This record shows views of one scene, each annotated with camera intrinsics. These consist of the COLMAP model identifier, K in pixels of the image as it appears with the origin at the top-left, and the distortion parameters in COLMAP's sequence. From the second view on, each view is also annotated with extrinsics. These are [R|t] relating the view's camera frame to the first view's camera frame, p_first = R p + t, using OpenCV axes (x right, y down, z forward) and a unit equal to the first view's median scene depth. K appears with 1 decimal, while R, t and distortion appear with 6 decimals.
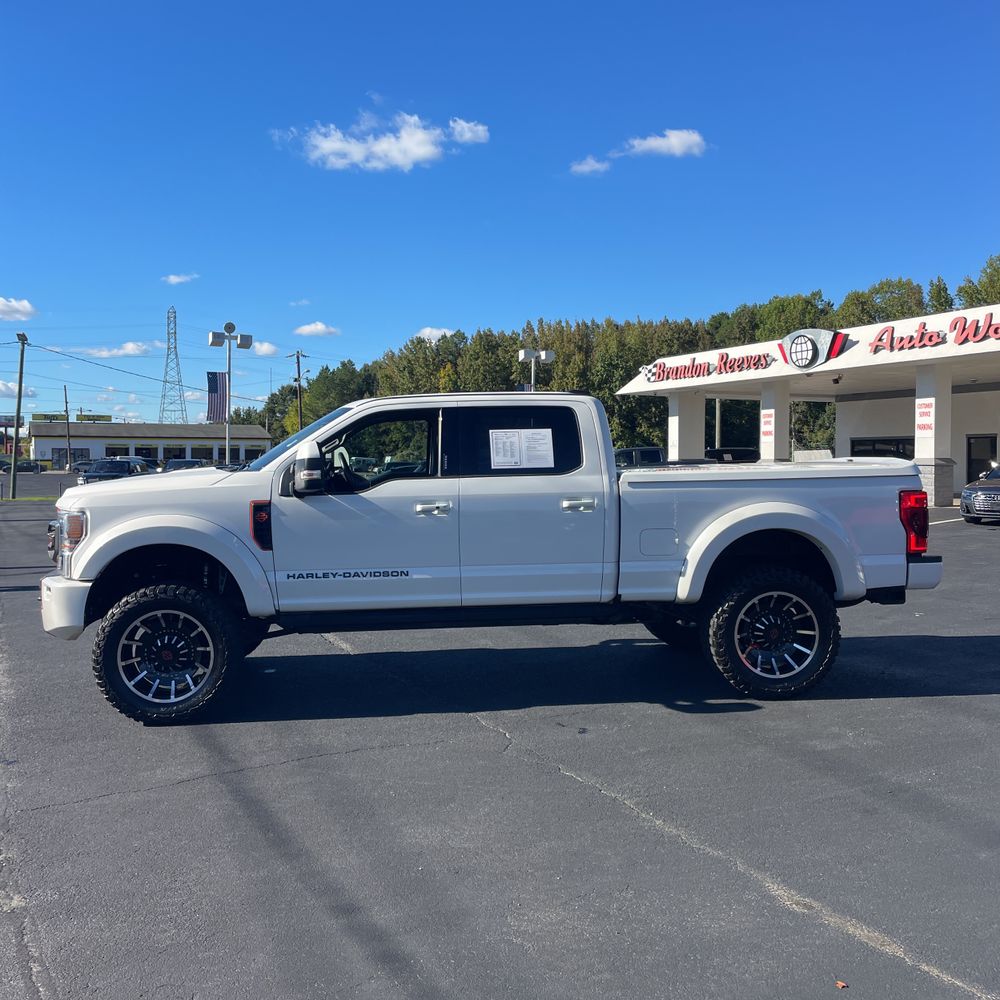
lens RADIAL K [[1012.0, 0, 484.2], [0, 1012.0, 489.4], [0, 0, 1]] dist [0.101261, -0.134215]
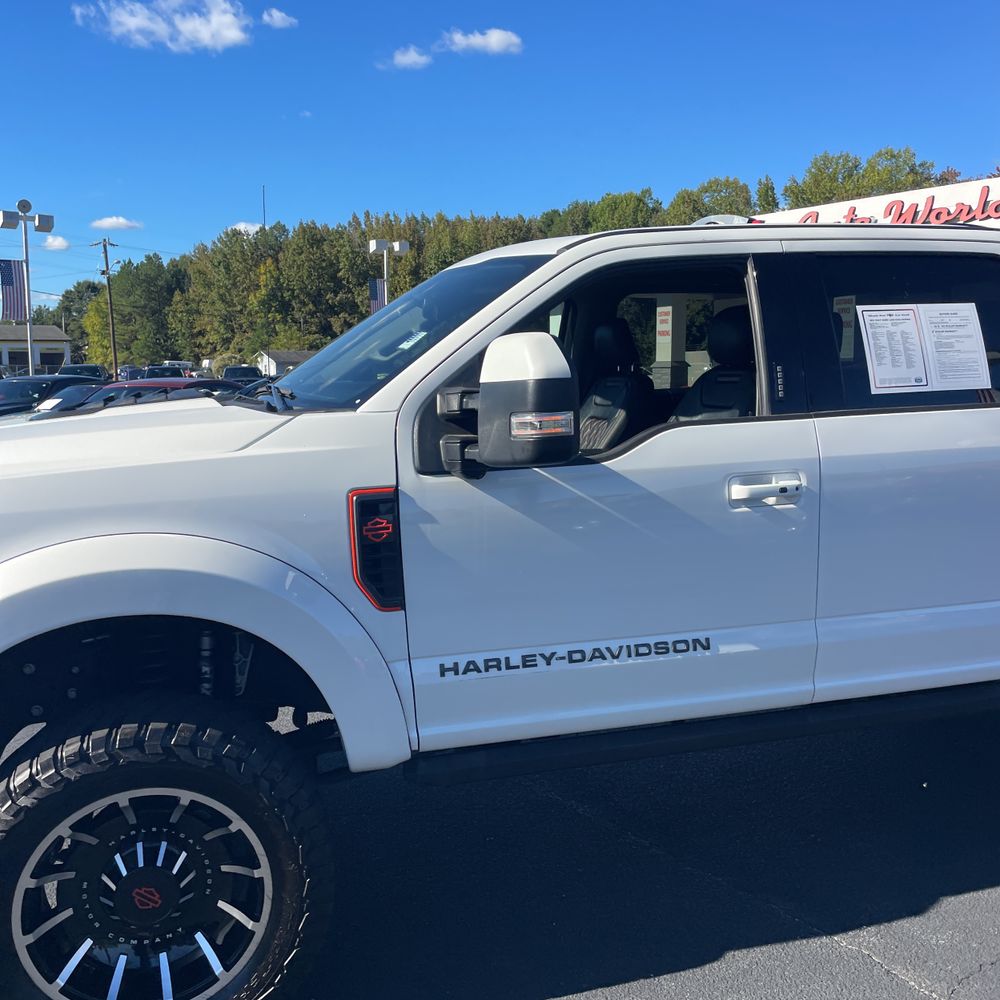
lens RADIAL K [[1014.4, 0, 484.6], [0, 1014.4, 497.4], [0, 0, 1]] dist [0.106329, -0.178095]
pose [[0.984103, -0.030694, 0.174926, -0.056059], [0.012692, 0.994588, 0.103118, -0.005677], [-0.177145, -0.099258, 0.979167, 0.138553]]
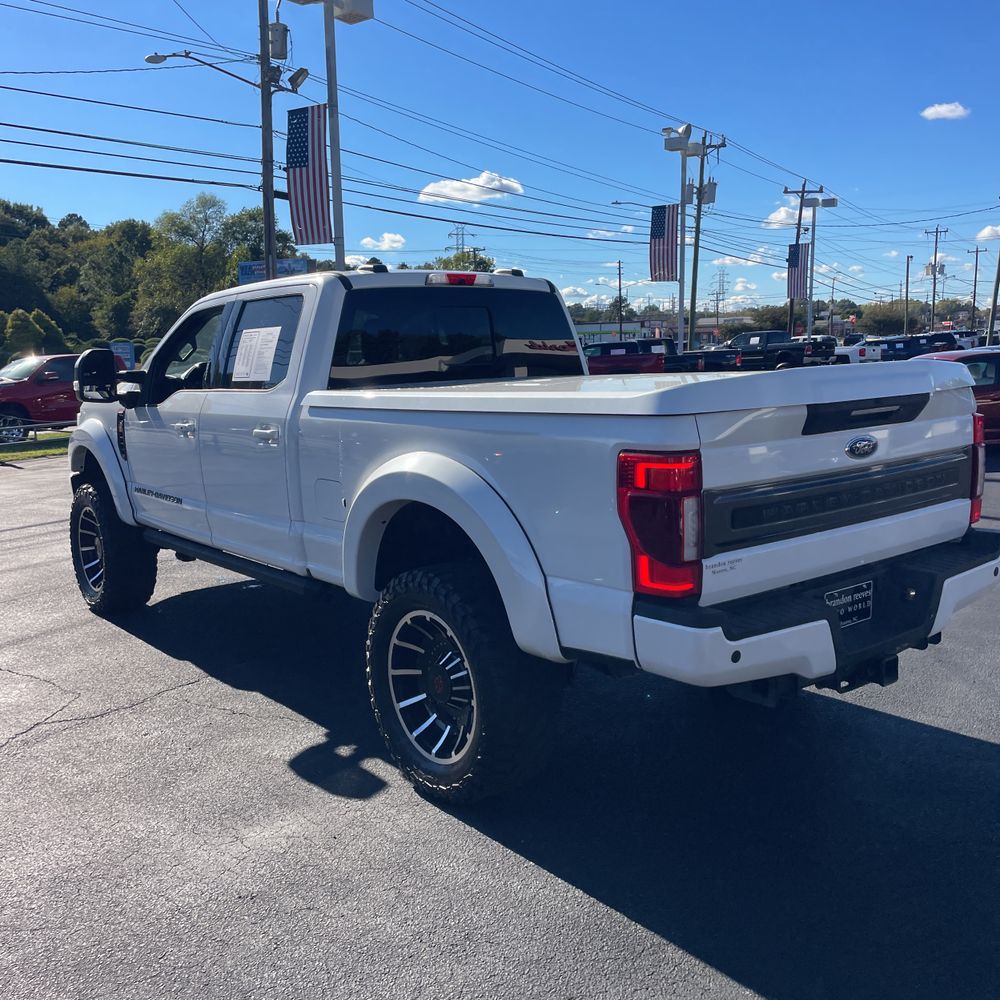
lens RADIAL K [[1026.5, 0, 506.6], [0, 1026.5, 498.5], [0, 0, 1]] dist [0.117591, -0.129650]
pose [[0.538662, 0.117756, -0.834252, 0.185519], [-0.007525, 0.990817, 0.134997, -0.009316], [0.842488, -0.066440, 0.534602, 0.176249]]
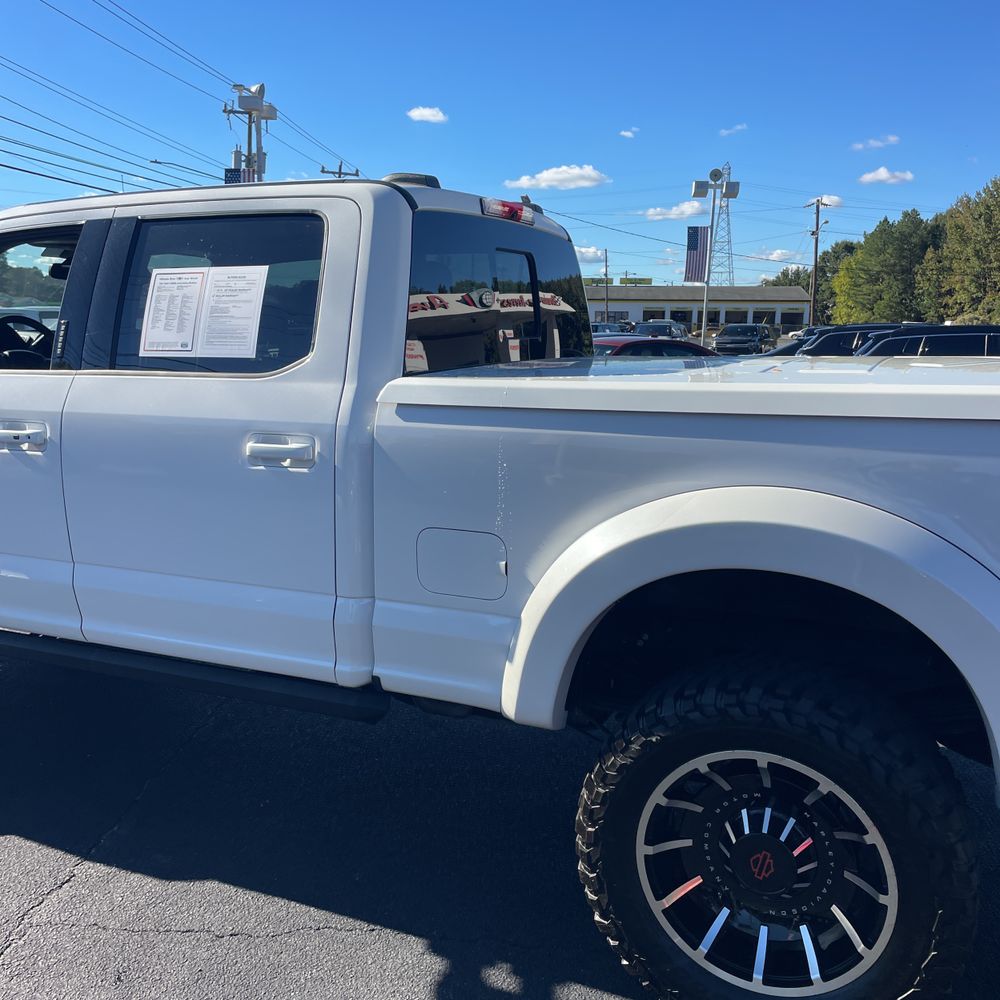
lens RADIAL K [[1012.0, 0, 484.2], [0, 1012.0, 489.4], [0, 0, 1]] dist [0.101261, -0.134215]
pose [[0.860295, 0.096983, -0.500487, 0.087685], [-0.030226, 0.989714, 0.139828, -0.007133], [0.508900, -0.105166, 0.854377, 0.161312]]
